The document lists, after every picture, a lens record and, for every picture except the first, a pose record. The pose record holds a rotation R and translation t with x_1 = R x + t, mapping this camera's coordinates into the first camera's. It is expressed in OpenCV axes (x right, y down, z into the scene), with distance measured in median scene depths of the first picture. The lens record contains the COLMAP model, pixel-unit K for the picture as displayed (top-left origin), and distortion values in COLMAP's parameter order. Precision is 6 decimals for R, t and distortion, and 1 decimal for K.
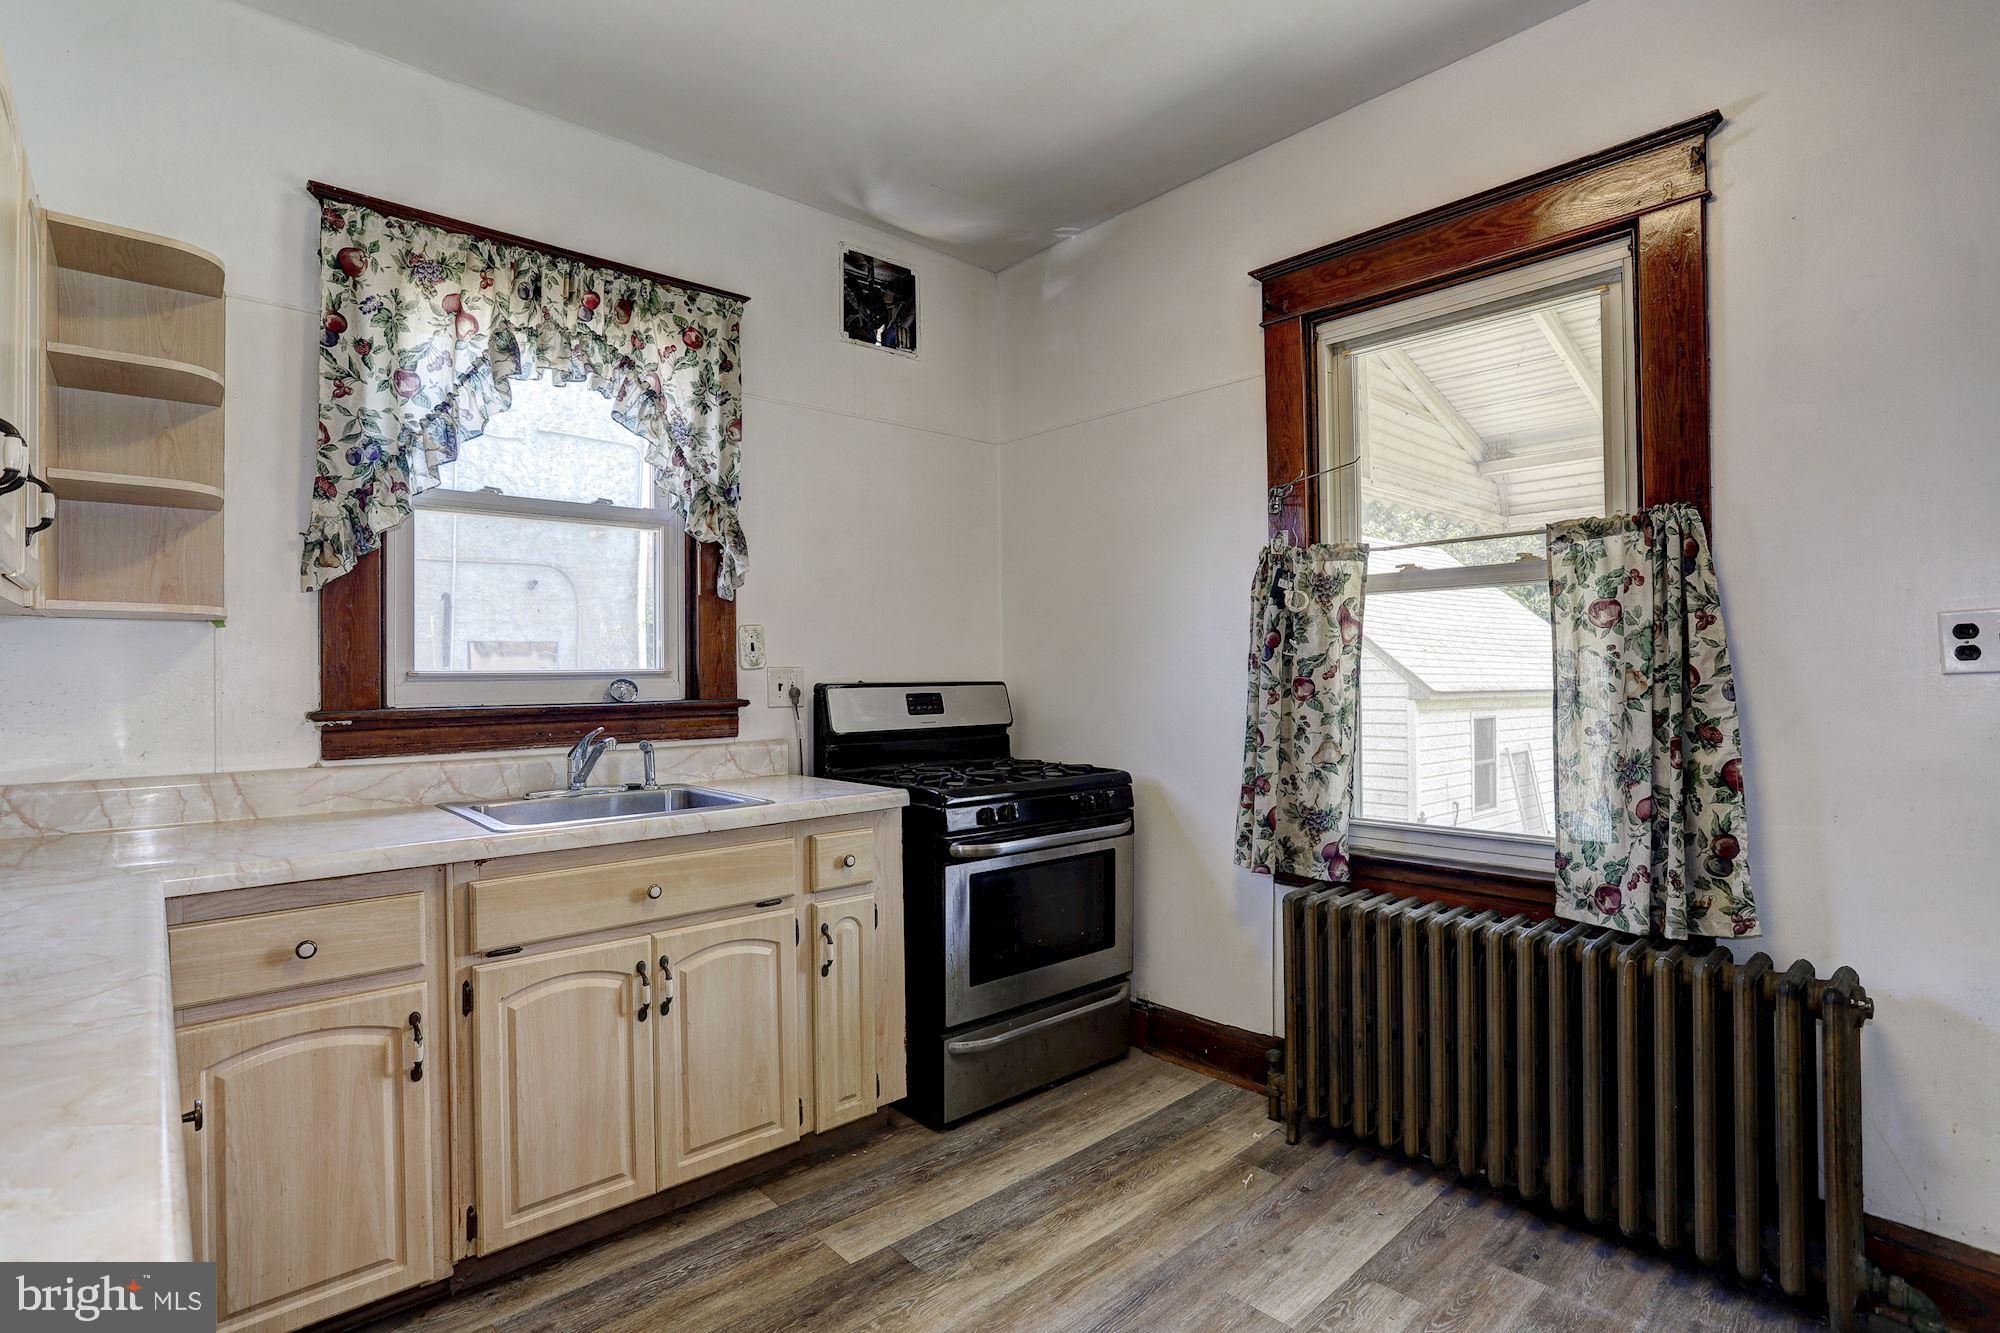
lens RADIAL K [[976.7, 0, 996.1], [0, 976.7, 658.3], [0, 0, 1]] dist [-0.049222, 0.026781]
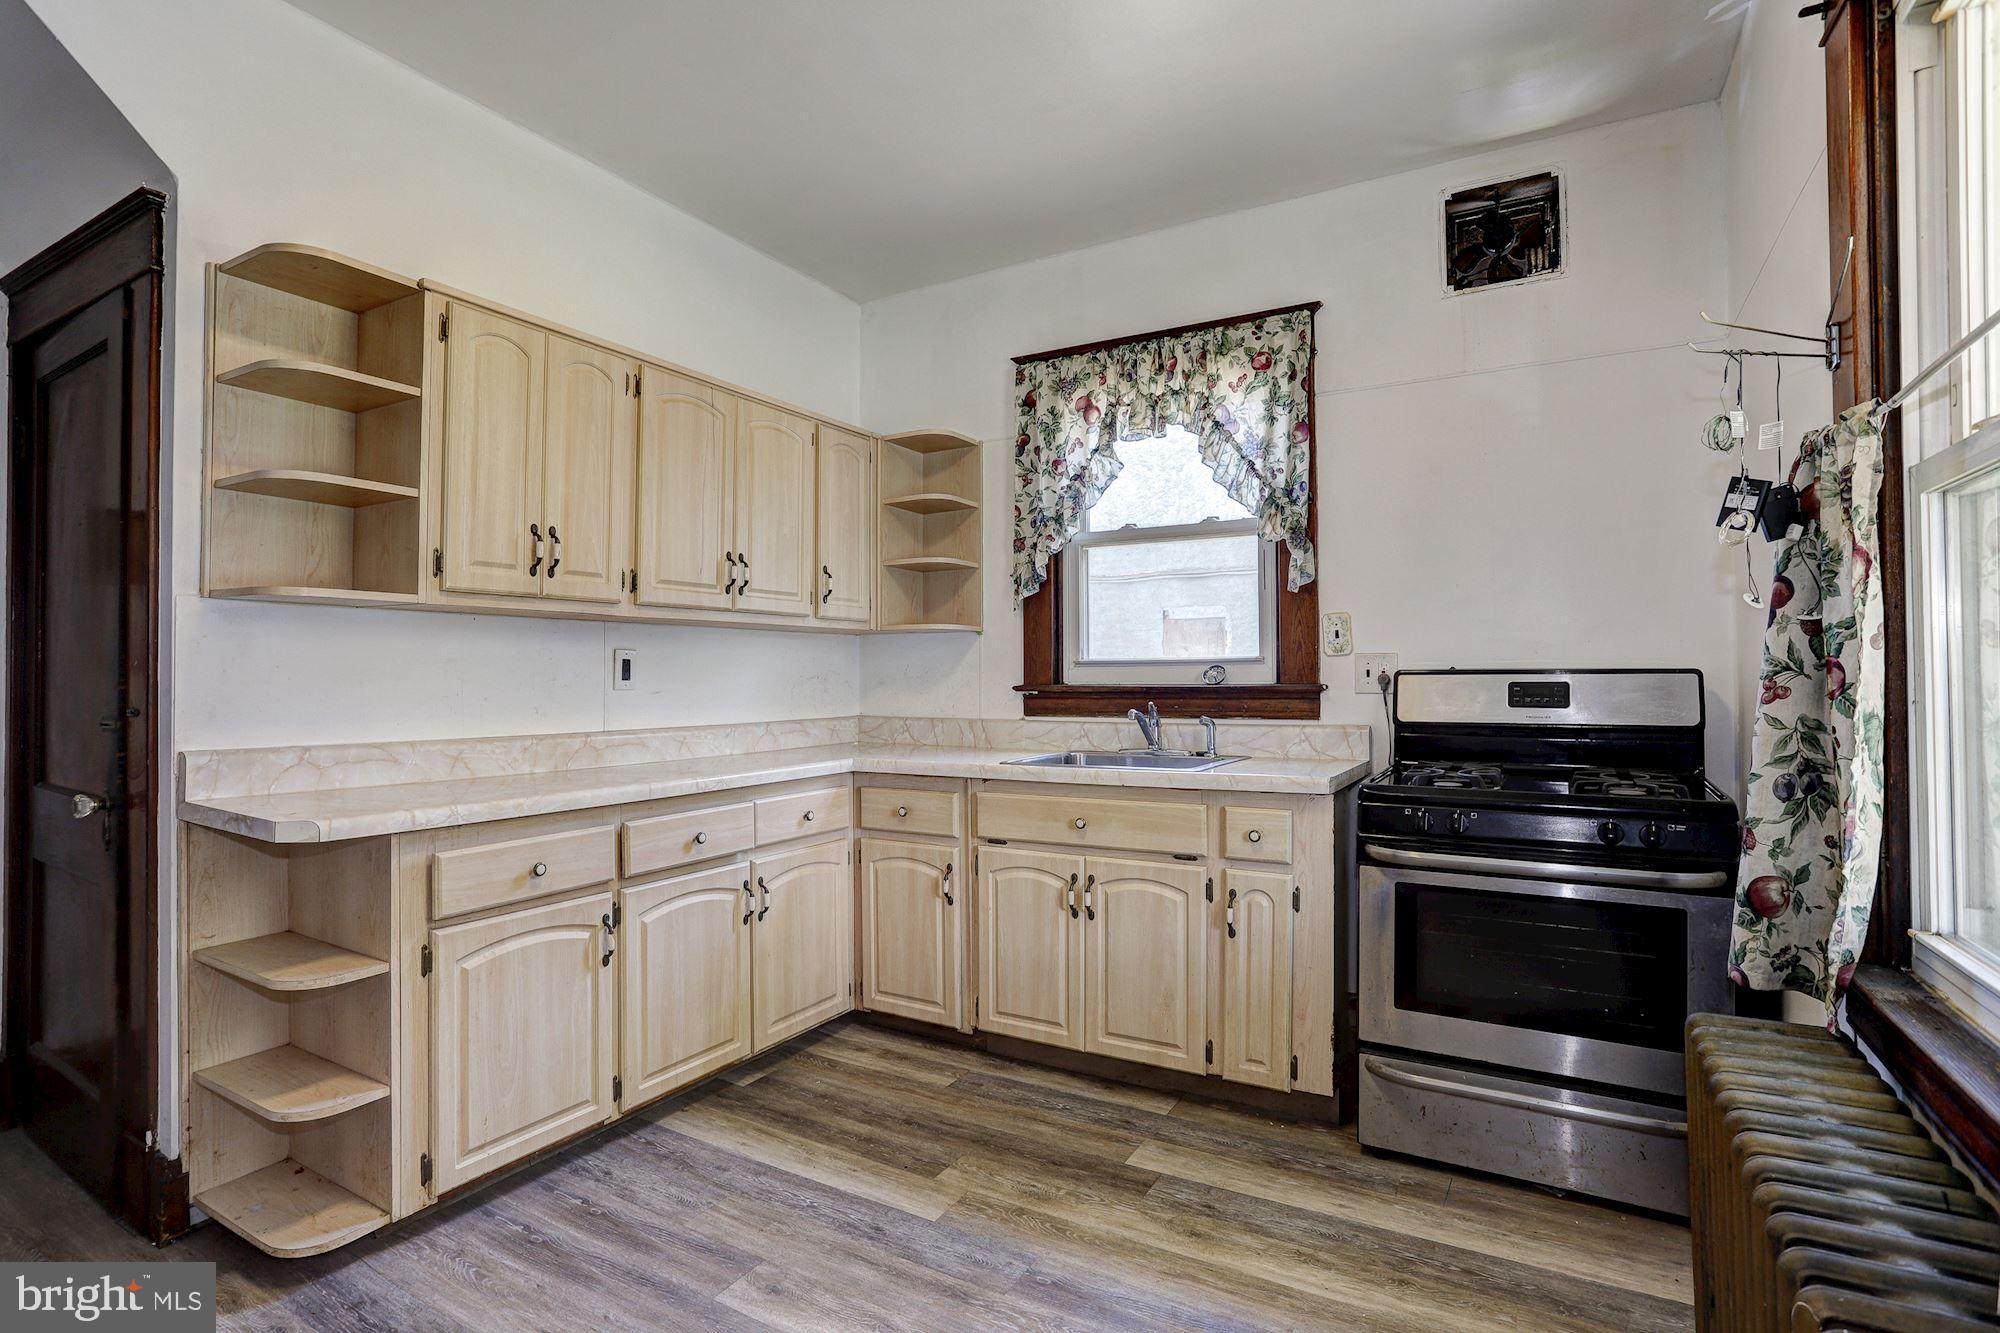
lens RADIAL K [[976.7, 0, 992.3], [0, 976.7, 660.0], [0, 0, 1]] dist [-0.049222, 0.026781]
pose [[0.310442, -0.007687, -0.950561, 0.773223], [0.014488, 0.999889, -0.003354, 0.017089], [0.950482, -0.012731, 0.310519, 0.414178]]
